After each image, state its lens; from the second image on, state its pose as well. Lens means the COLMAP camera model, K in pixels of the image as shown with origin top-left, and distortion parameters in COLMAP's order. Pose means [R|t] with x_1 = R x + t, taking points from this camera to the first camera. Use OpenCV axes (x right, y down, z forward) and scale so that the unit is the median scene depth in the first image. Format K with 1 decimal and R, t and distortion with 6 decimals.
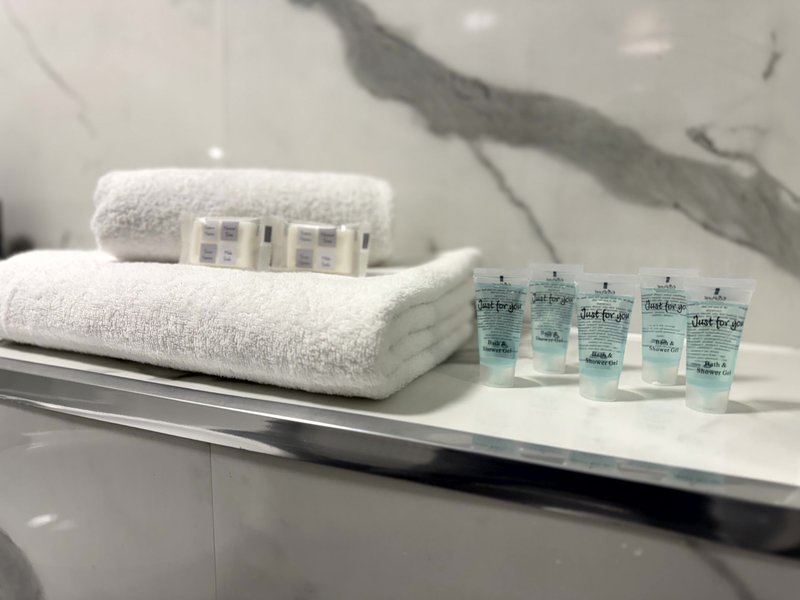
lens RADIAL K [[592.2, 0, 400.0], [0, 592.2, 300.0], [0, 0, 1]] dist [0.122395, -0.175549]
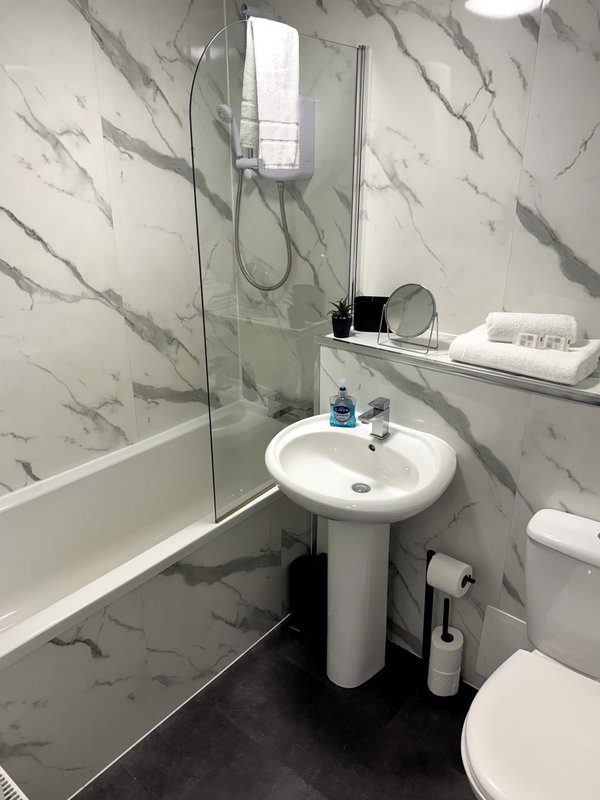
lens RADIAL K [[592.2, 0, 297.5], [0, 592.2, 397.8], [0, 0, 1]] dist [0.122395, -0.175549]
pose [[0.948669, 0.090739, -0.302973, -0.478812], [-0.029621, 0.979240, 0.200528, -0.448336], [0.314879, -0.181261, 0.931663, -2.966920]]
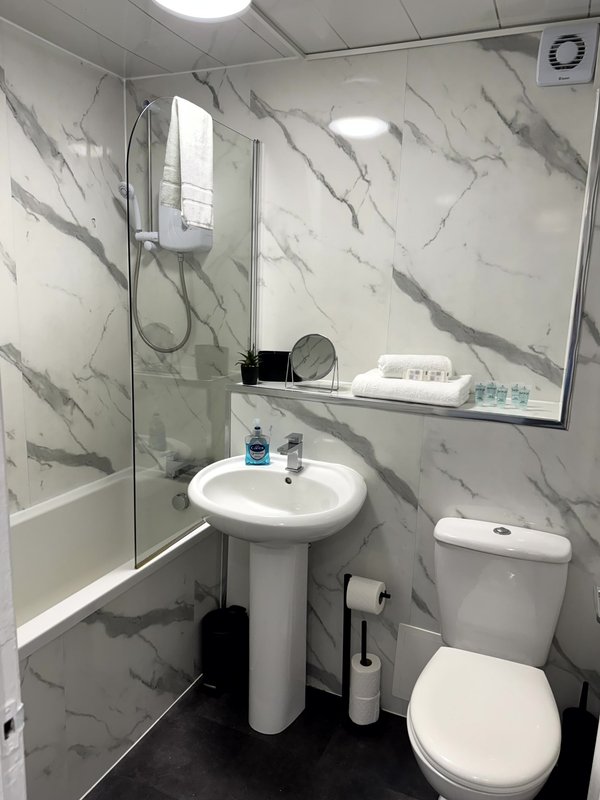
lens RADIAL K [[573.3, 0, 300.0], [0, 573.3, 400.0], [0, 0, 1]] dist [0.120132, -0.164128]
pose [[0.998353, 0.018500, -0.054310, -0.900853], [-0.017526, 0.999678, 0.018356, 0.028045], [0.054632, -0.017374, 0.998355, -3.271594]]
